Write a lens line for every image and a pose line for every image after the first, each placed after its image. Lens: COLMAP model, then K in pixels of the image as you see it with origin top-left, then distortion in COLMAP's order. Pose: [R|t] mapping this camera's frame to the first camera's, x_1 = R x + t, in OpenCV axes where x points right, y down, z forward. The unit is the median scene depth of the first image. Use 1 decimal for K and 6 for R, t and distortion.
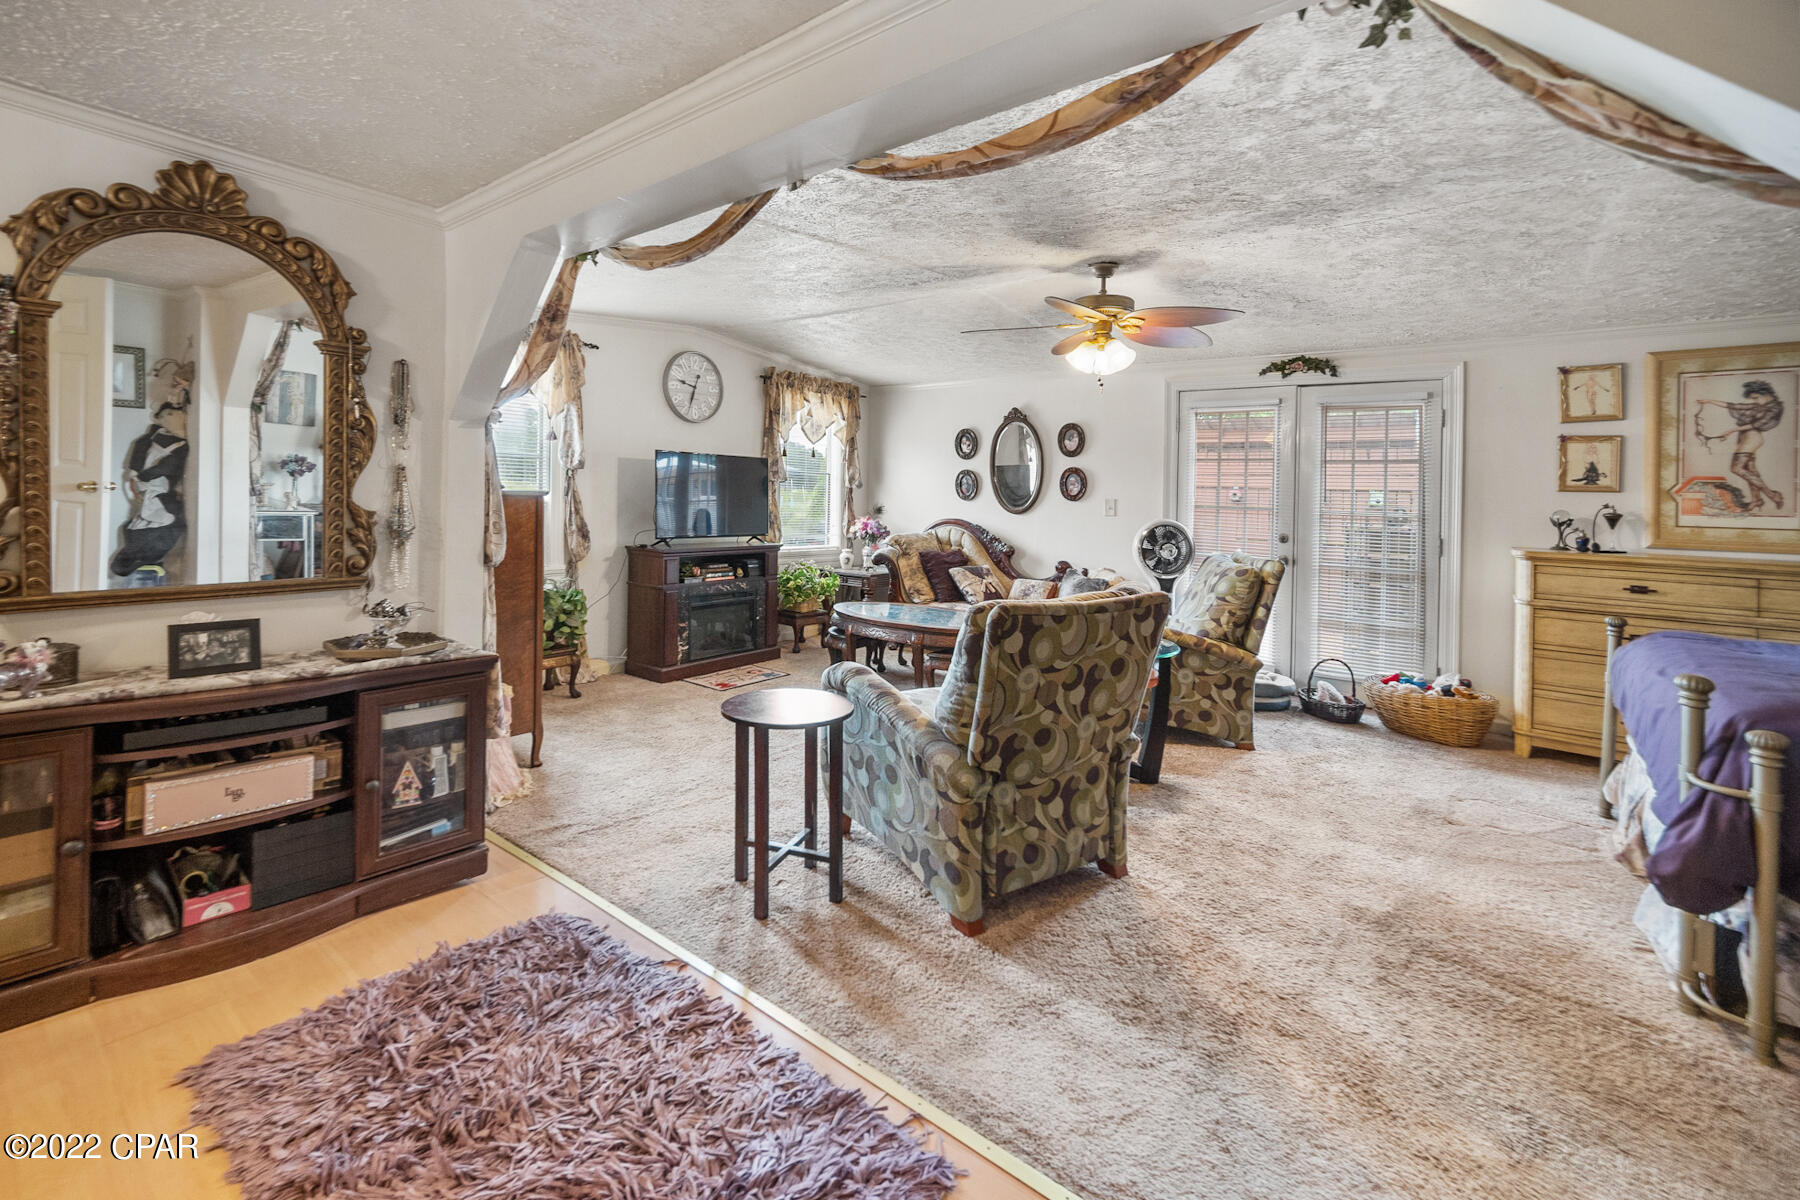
lens RADIAL K [[766.8, 0, 891.4], [0, 766.8, 485.4], [0, 0, 1]] dist [-0.000124, 0.000205]
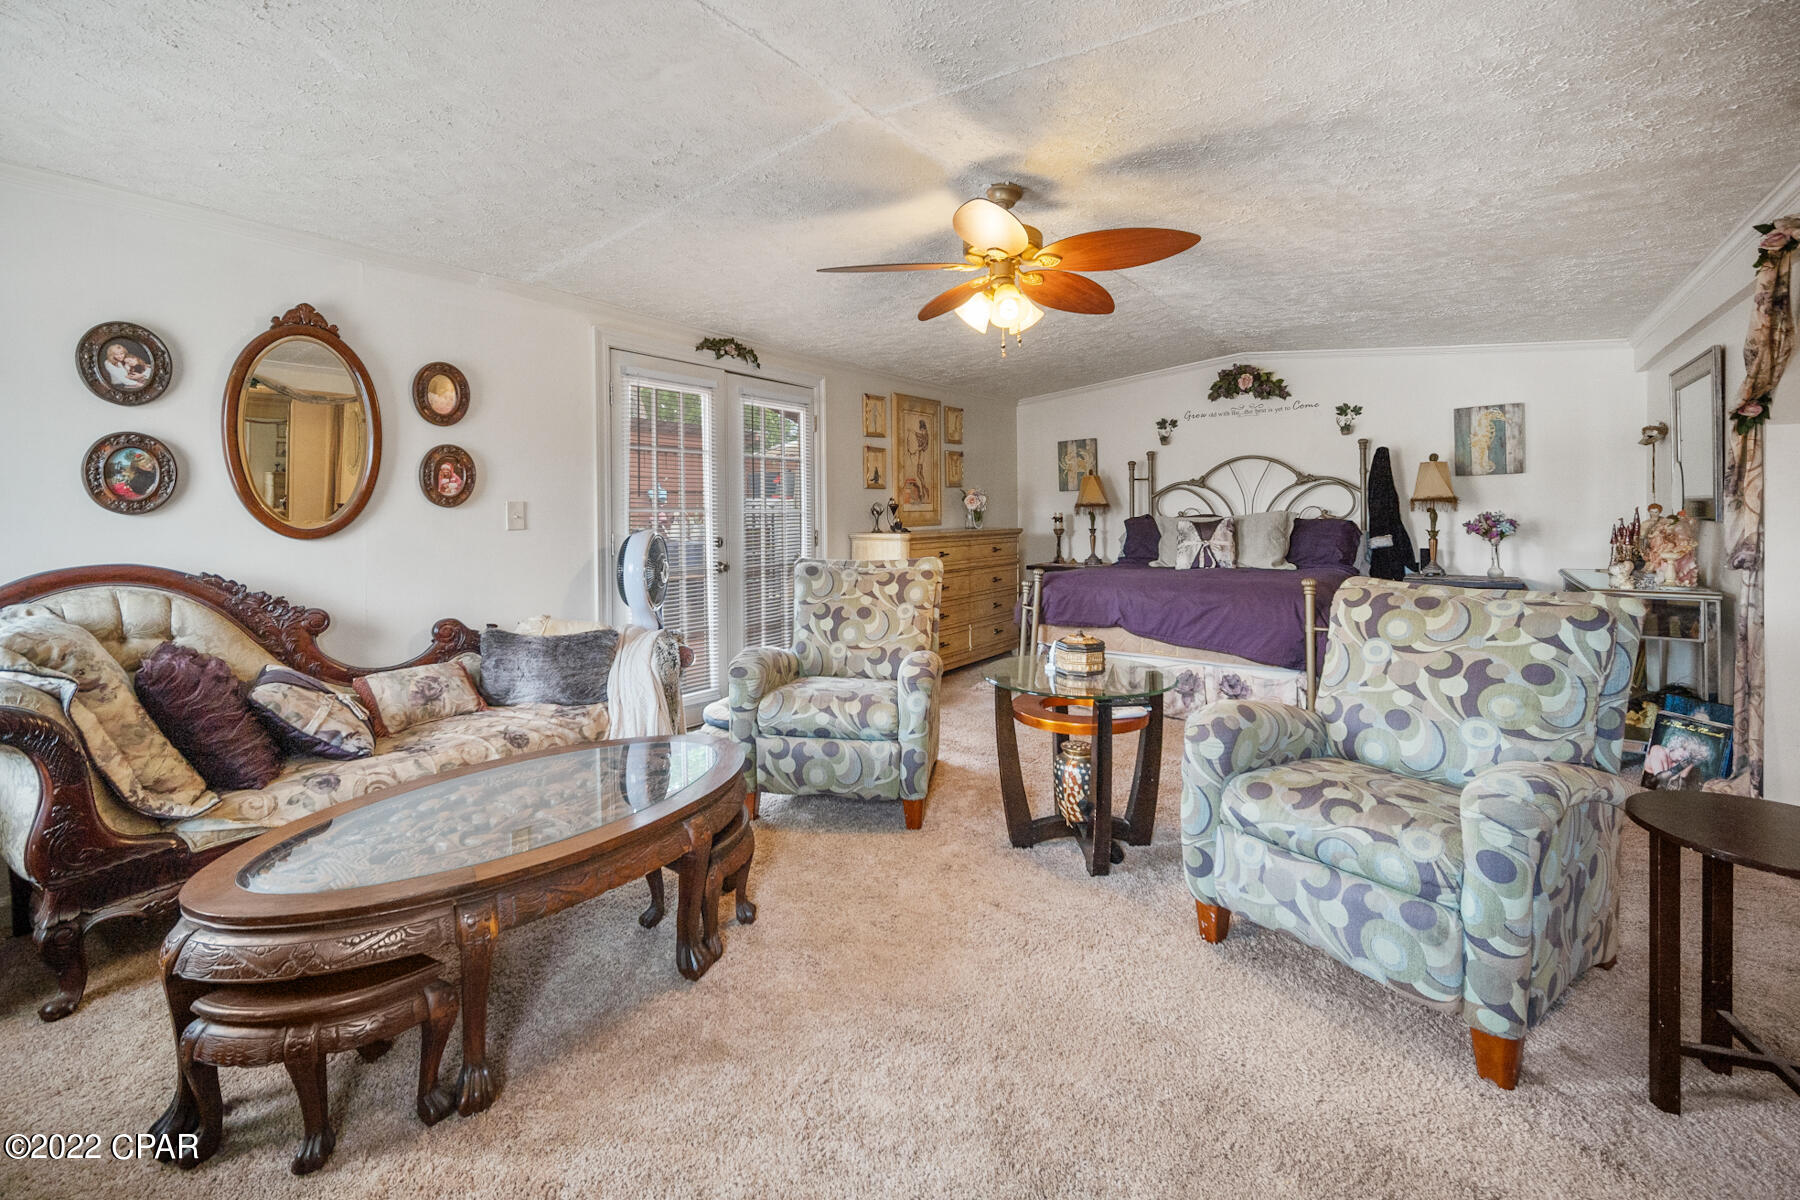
lens RADIAL K [[740.1, 0, 878.3], [0, 740.1, 511.6], [0, 0, 1]] dist [-0.001407, -0.000126]
pose [[0.014722, -0.029317, 0.999462, -0.424106], [-0.002855, 0.999565, 0.029362, 0.010957], [-0.999888, -0.003285, 0.014632, 1.020857]]
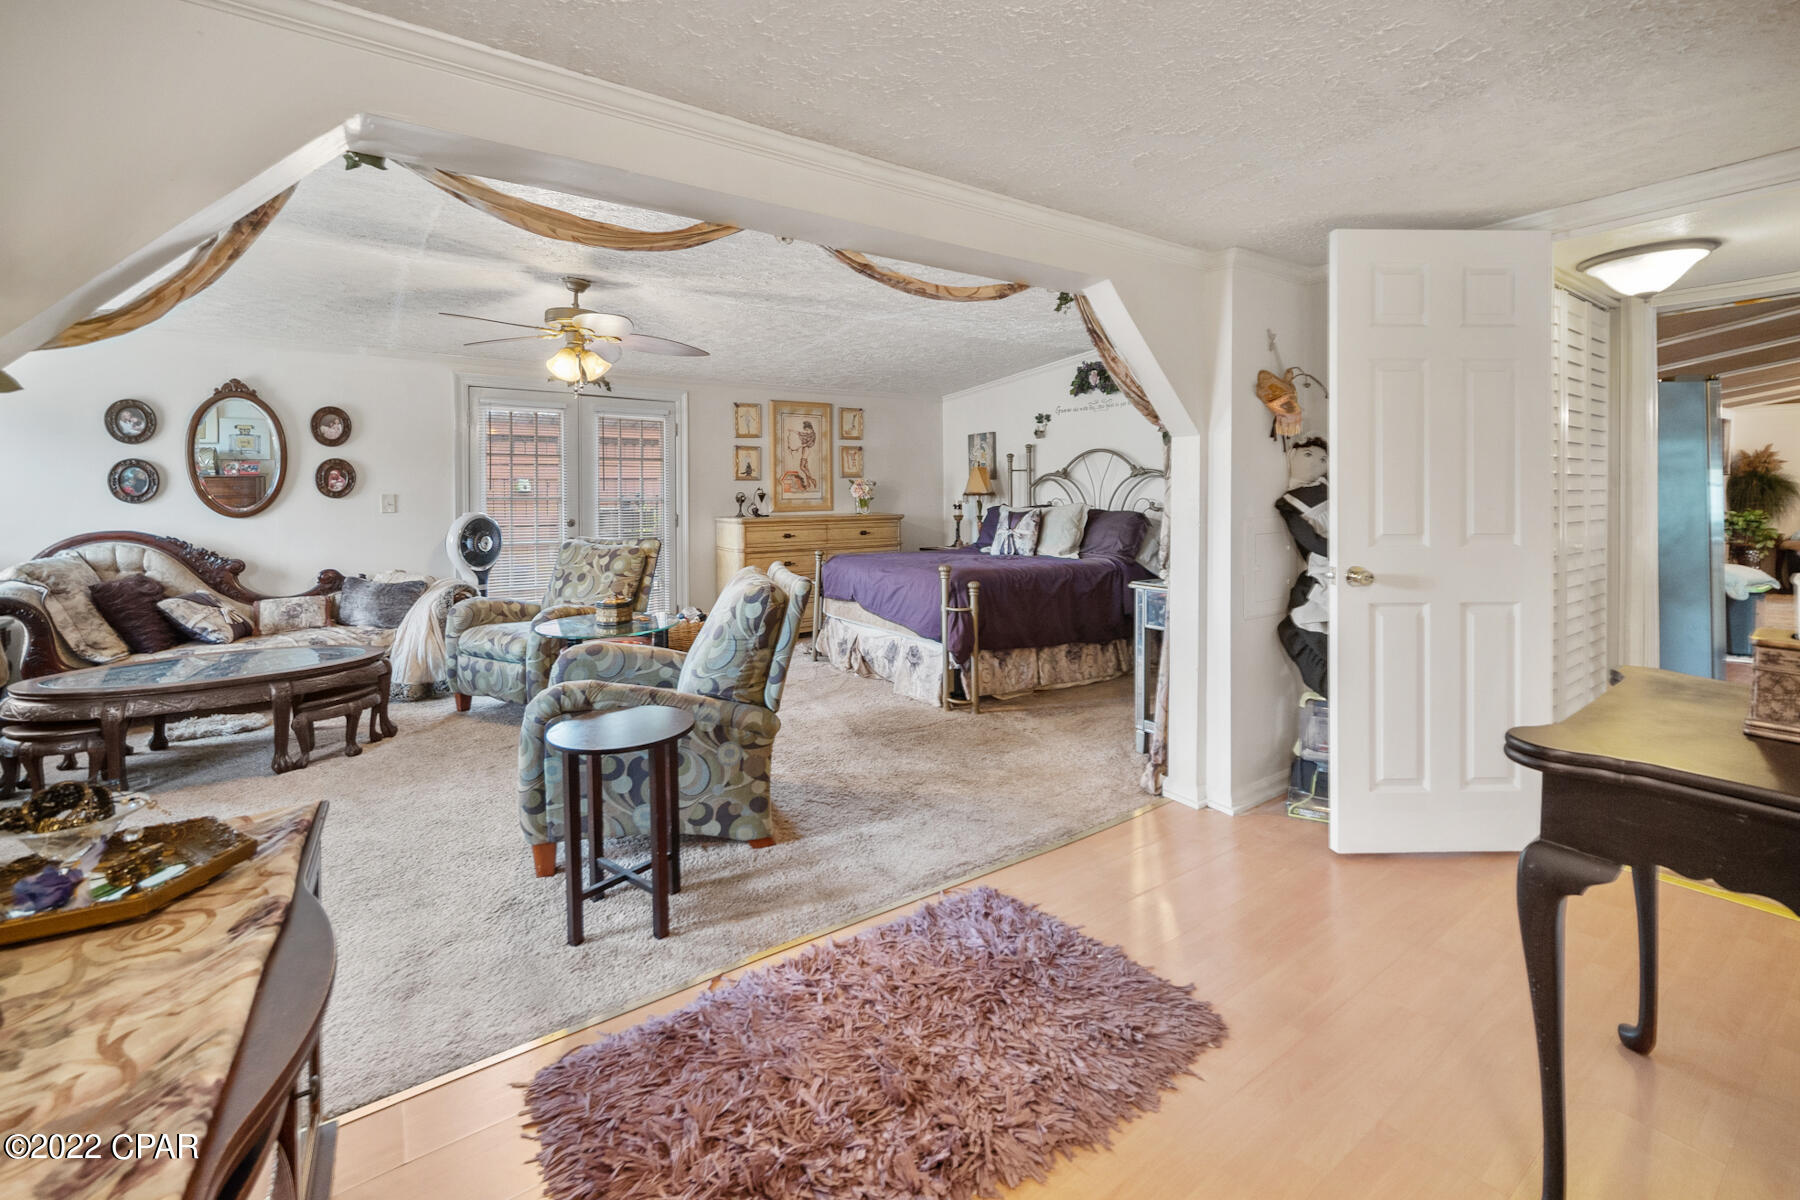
lens RADIAL K [[740.4, 0, 887.1], [0, 740.4, 487.2], [0, 0, 1]] dist [-0.001001, -0.000276]
pose [[0.302578, -0.027411, 0.952731, -0.541417], [-0.001398, 0.999573, 0.029203, -0.024858], [-0.953124, -0.010168, 0.302410, 0.242872]]
